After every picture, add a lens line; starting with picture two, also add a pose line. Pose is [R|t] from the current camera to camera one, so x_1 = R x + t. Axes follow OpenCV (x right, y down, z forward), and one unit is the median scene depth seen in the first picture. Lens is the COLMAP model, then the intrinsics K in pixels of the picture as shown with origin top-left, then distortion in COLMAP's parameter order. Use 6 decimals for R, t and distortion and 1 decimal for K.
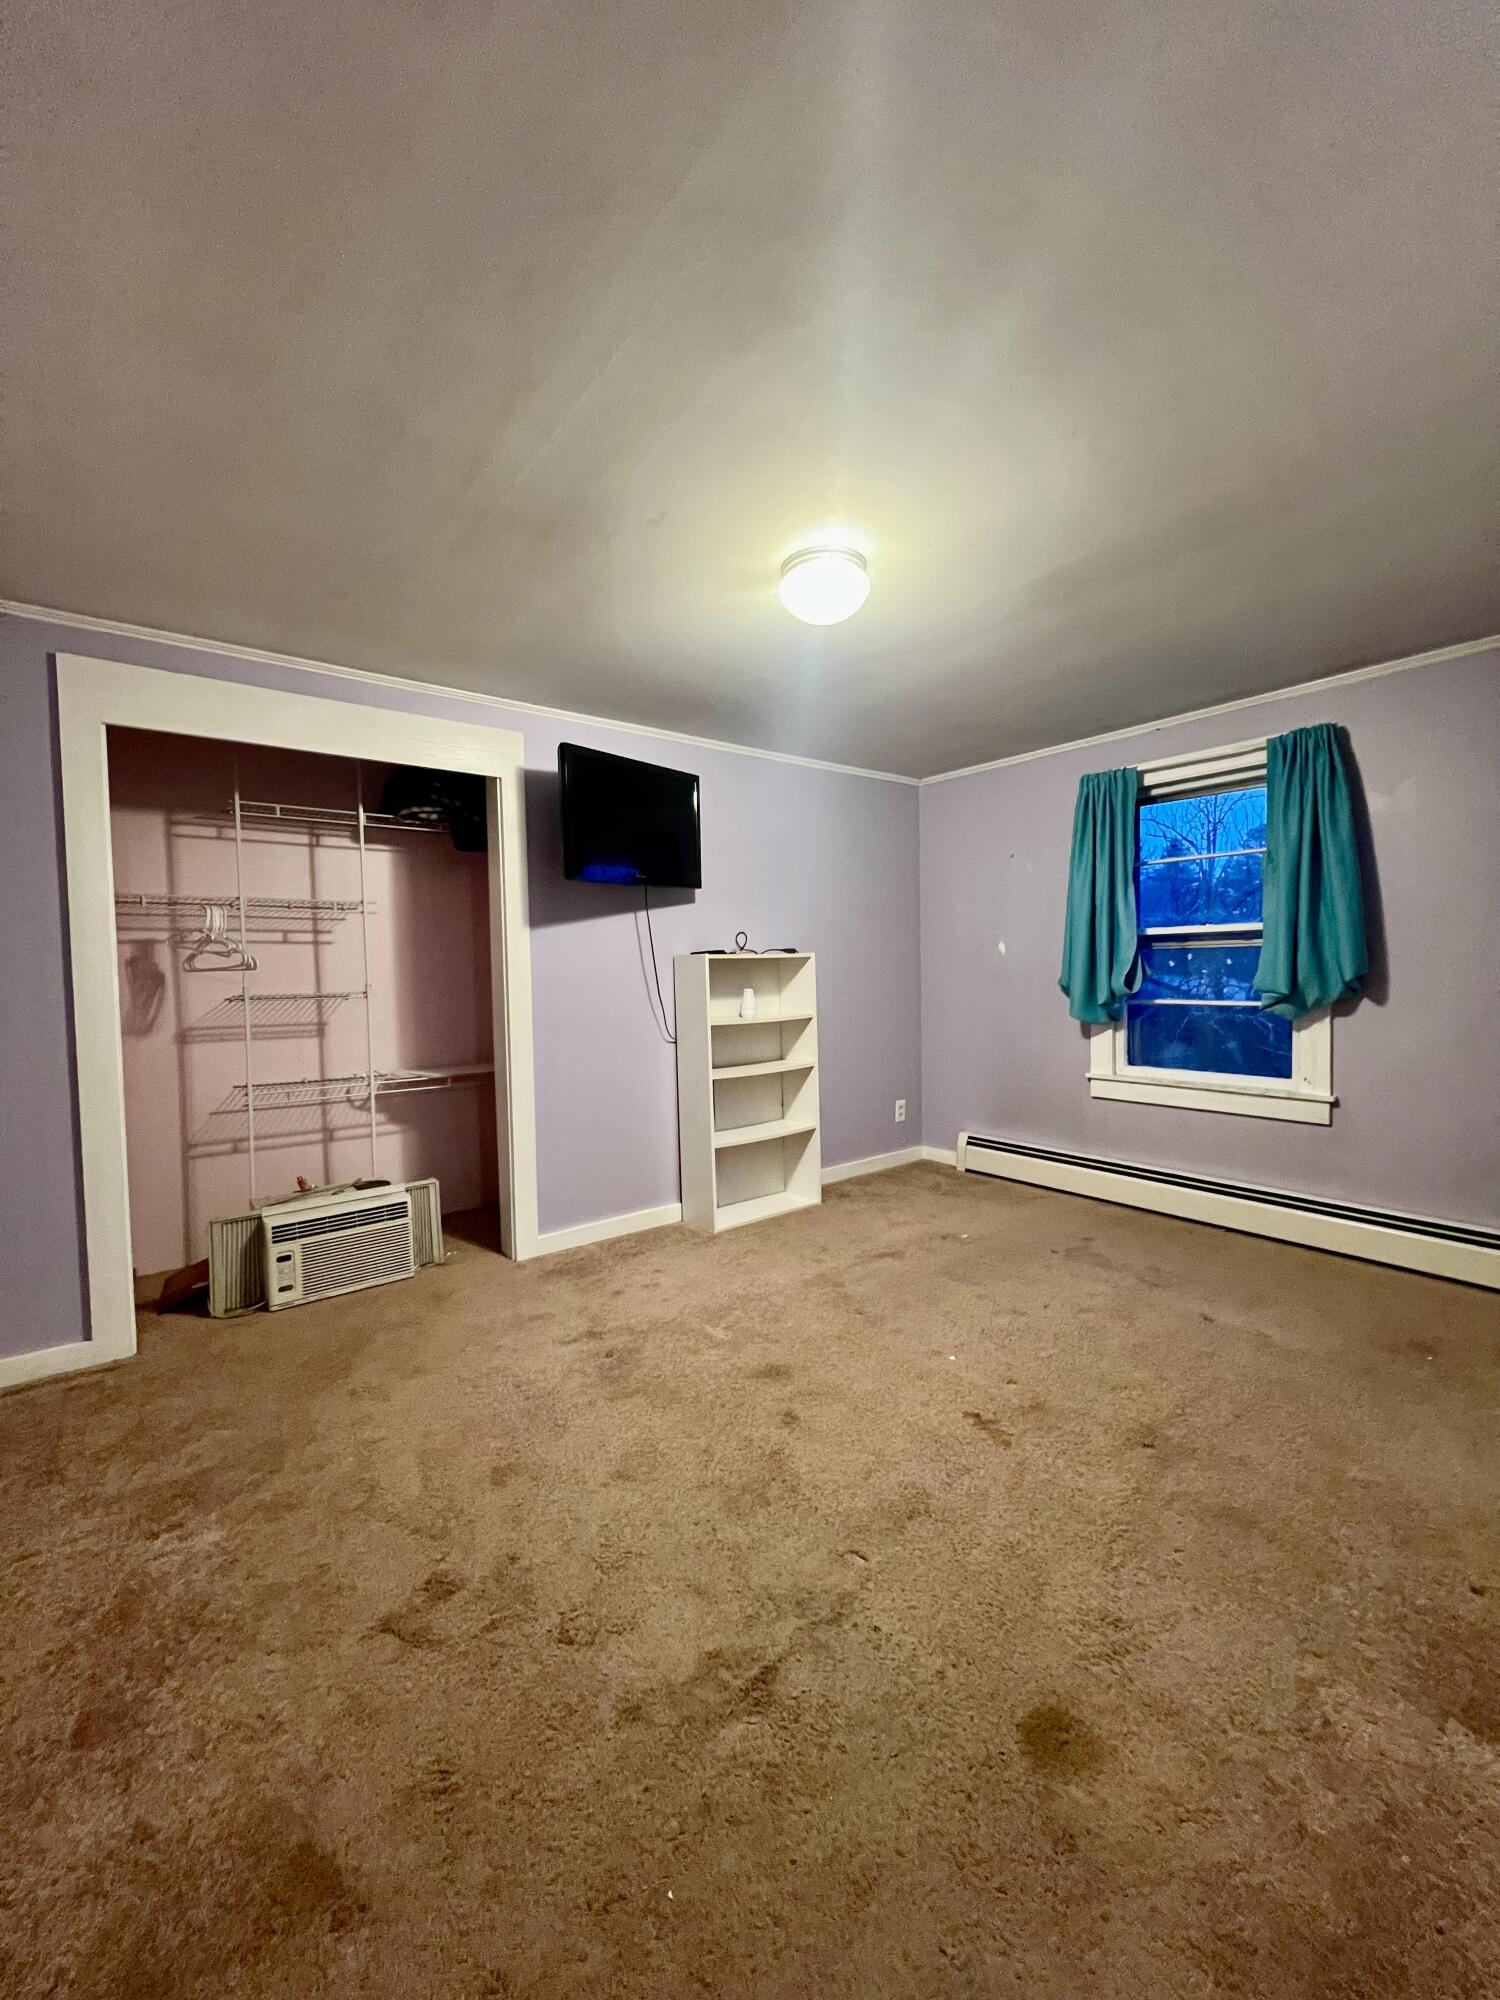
lens RADIAL K [[799.4, 0, 750.0], [0, 799.4, 1000.0], [0, 0, 1]] dist [-0.001672, -0.000092]
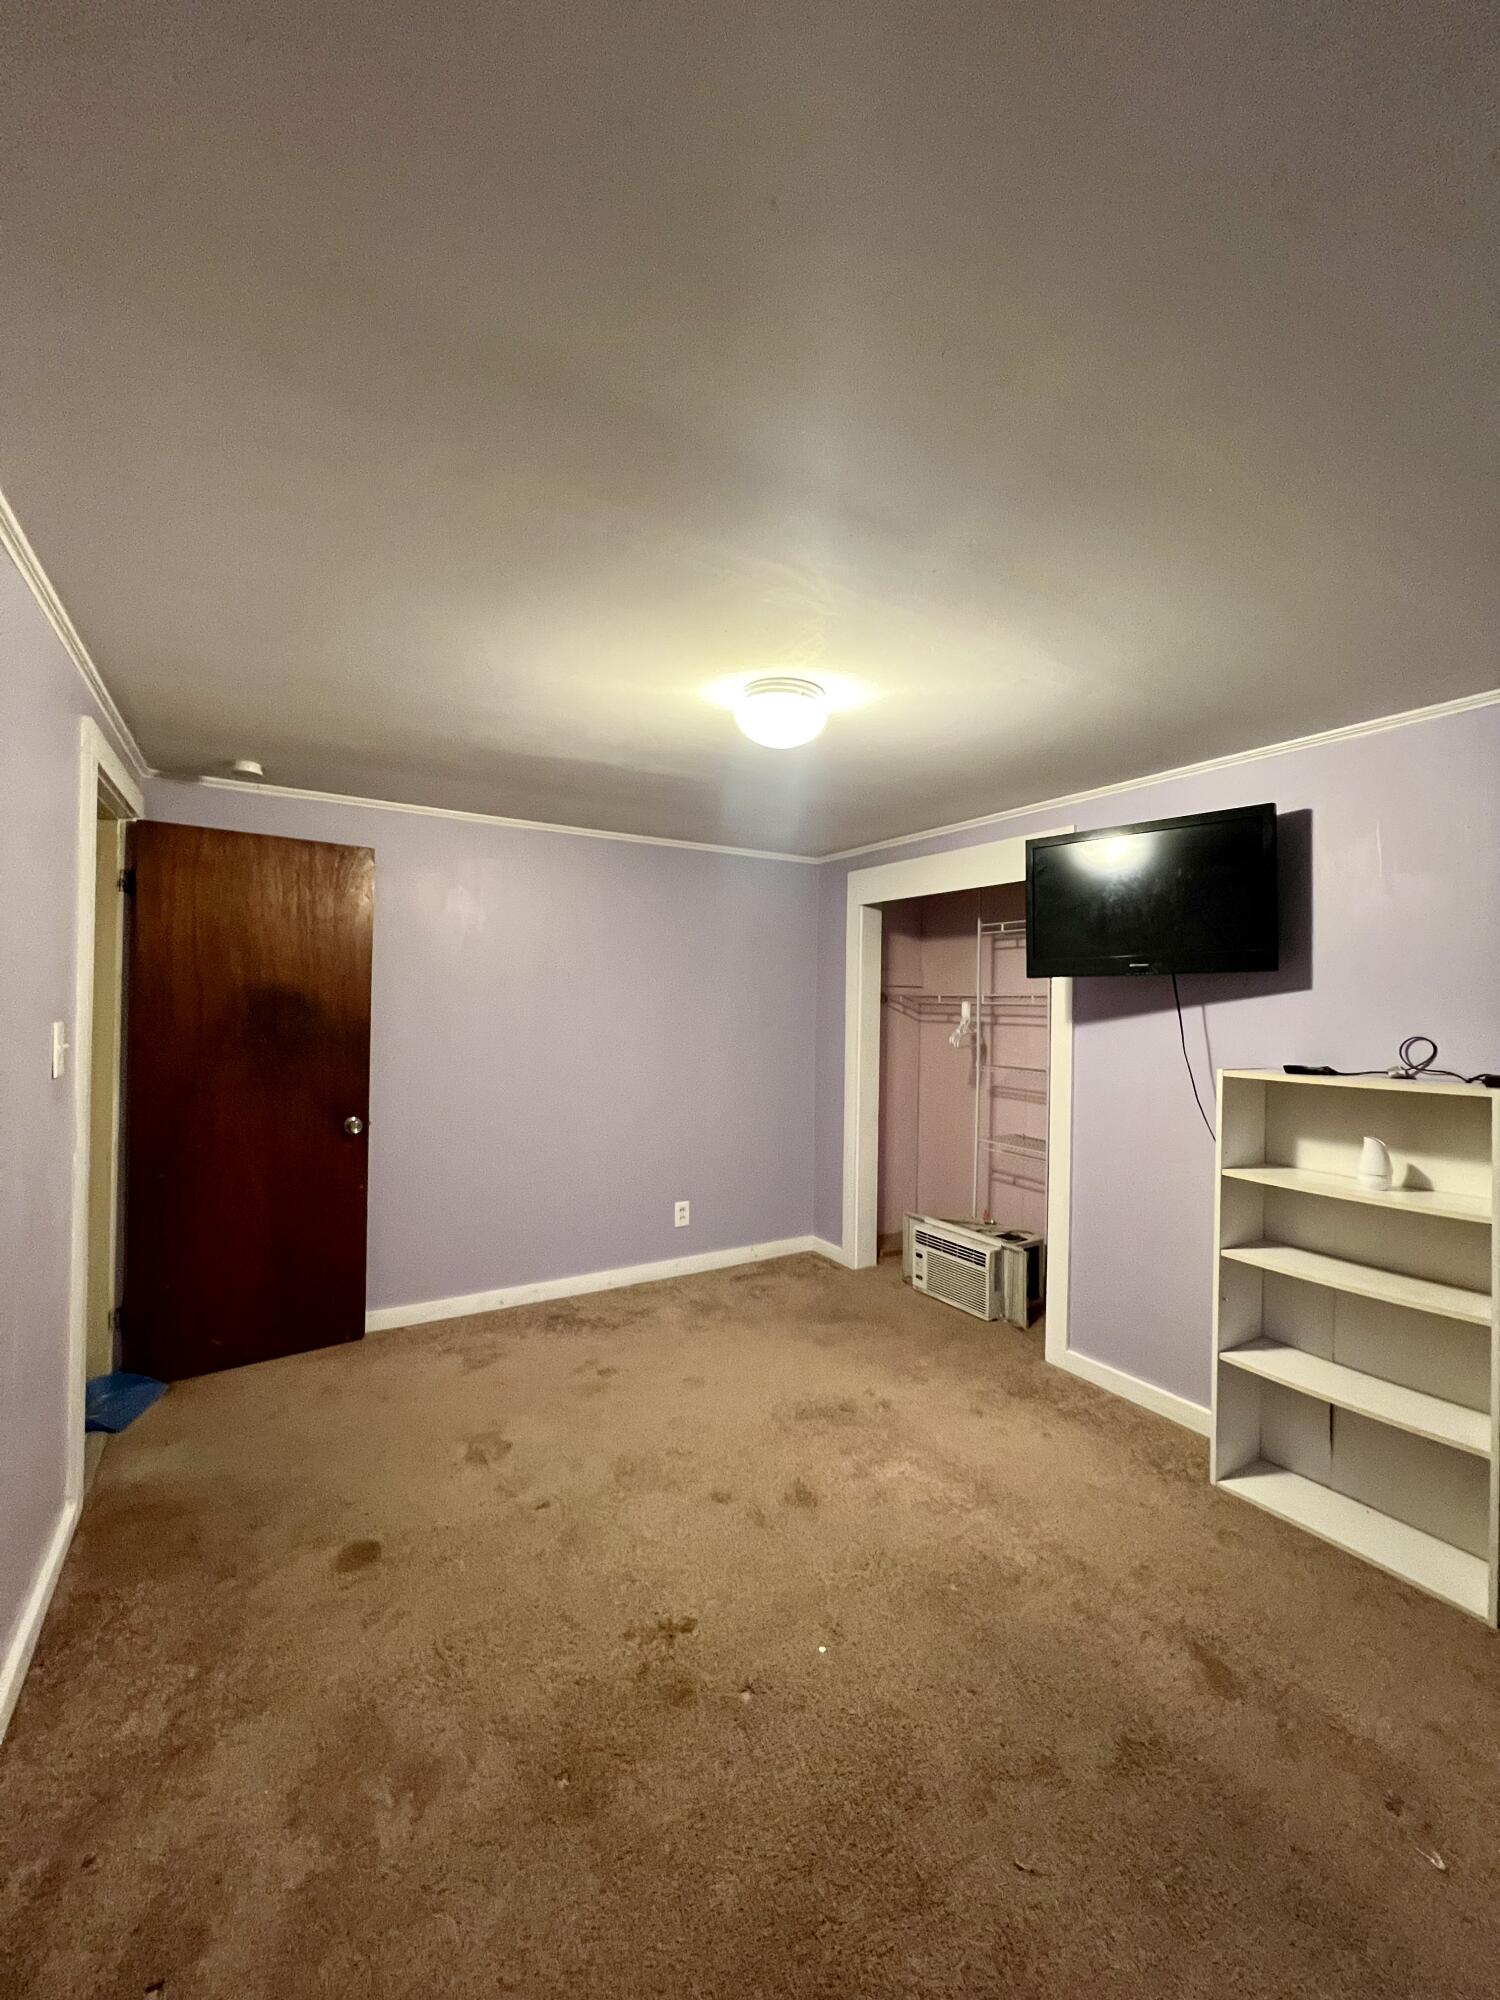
lens RADIAL K [[799.4, 0, 750.0], [0, 799.4, 1000.0], [0, 0, 1]] dist [-0.001672, -0.000092]
pose [[-0.124106, 0.015804, -0.992143, 0.753069], [-0.050440, 0.998480, 0.022215, -0.127153], [0.990986, 0.052801, -0.123120, 0.759388]]
